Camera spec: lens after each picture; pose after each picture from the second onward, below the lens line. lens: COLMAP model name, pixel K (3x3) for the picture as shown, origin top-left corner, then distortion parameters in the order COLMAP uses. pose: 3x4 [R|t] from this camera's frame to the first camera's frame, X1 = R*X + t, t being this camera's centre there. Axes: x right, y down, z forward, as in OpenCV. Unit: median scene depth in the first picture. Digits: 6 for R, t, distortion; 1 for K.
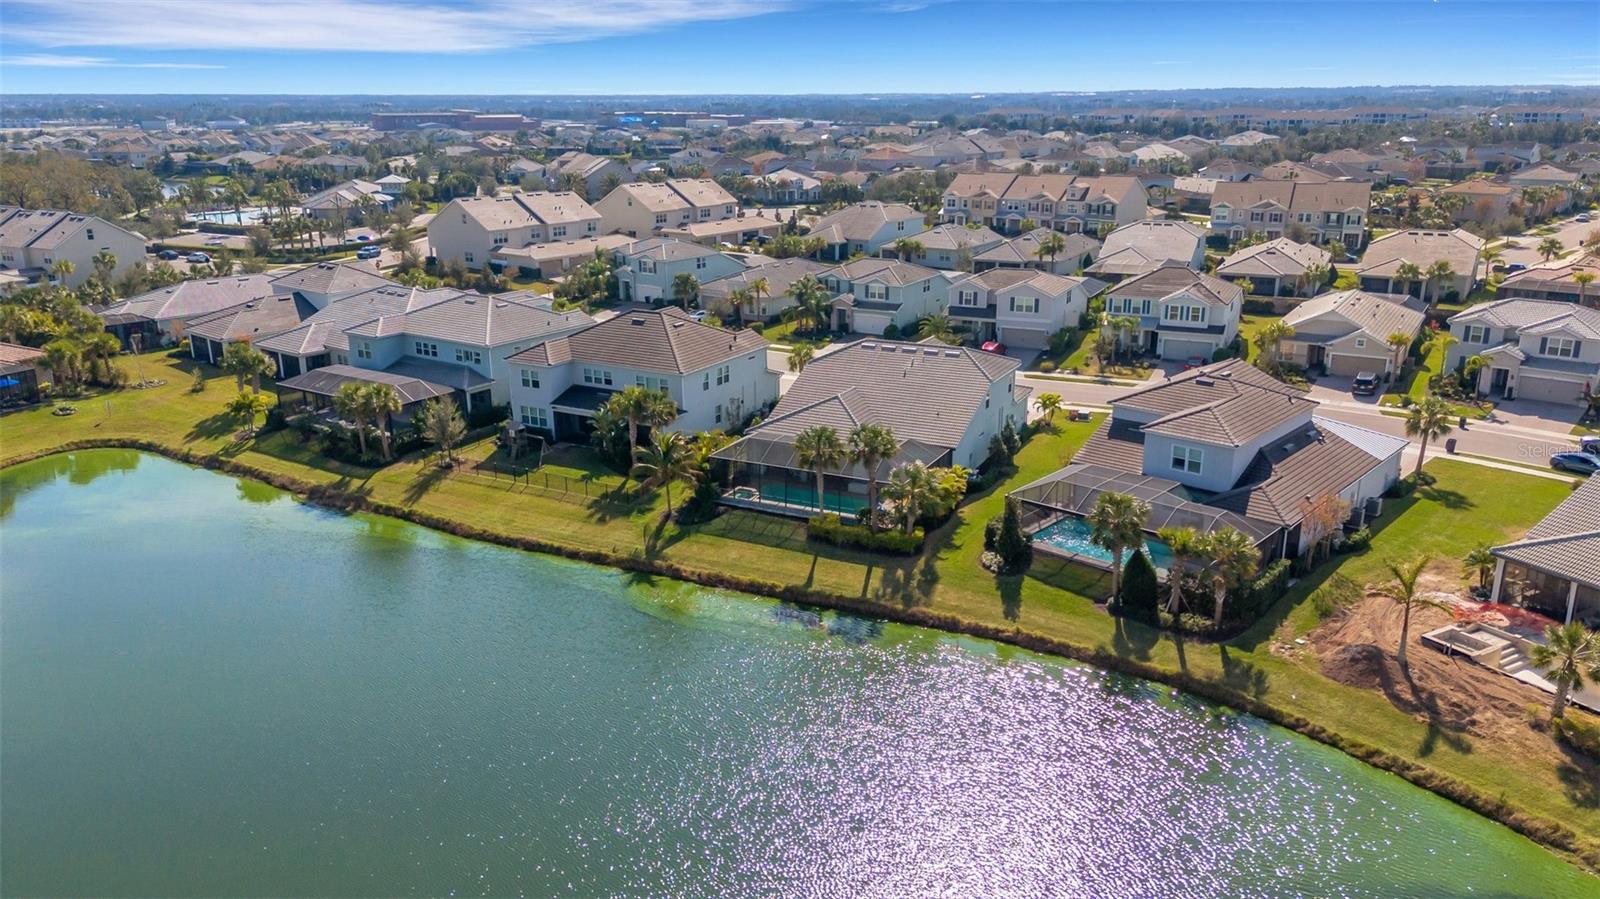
lens RADIAL K [[1172.3, 0, 800.0], [0, 1172.3, 449.5], [0, 0, 1]] dist [0.079935, -0.090338]
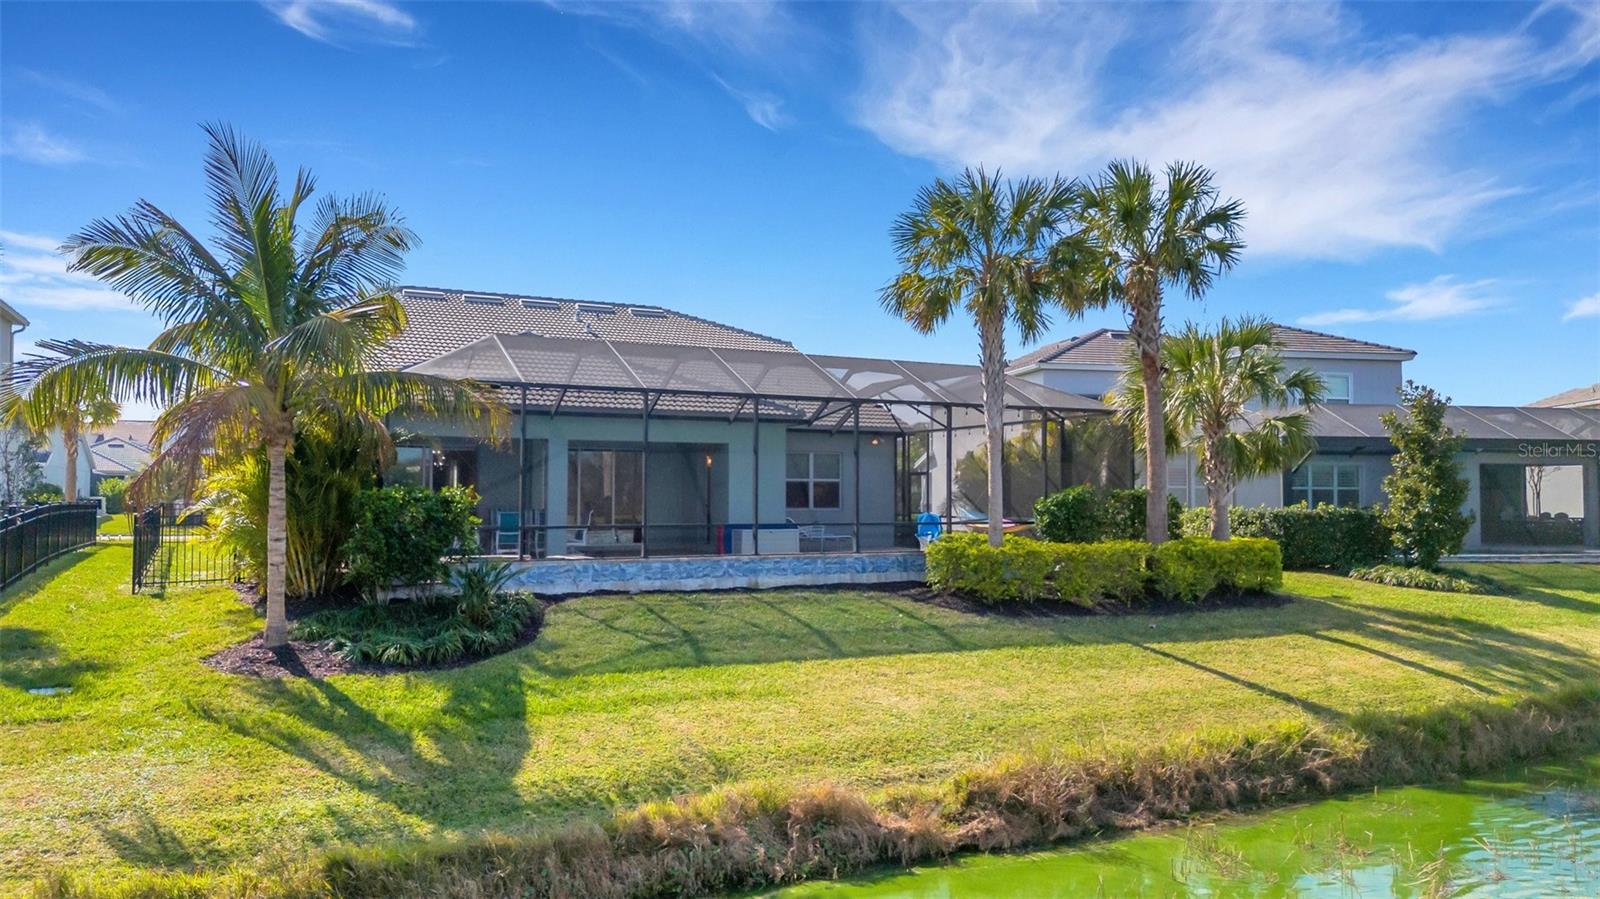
lens RADIAL K [[1172.3, 0, 800.0], [0, 1172.3, 449.5], [0, 0, 1]] dist [0.079935, -0.090338]
pose [[0.589702, 0.041732, 0.806542, -0.211823], [0.227510, 0.949636, -0.215480, 0.083649], [-0.774914, 0.310565, 0.550507, 0.840594]]
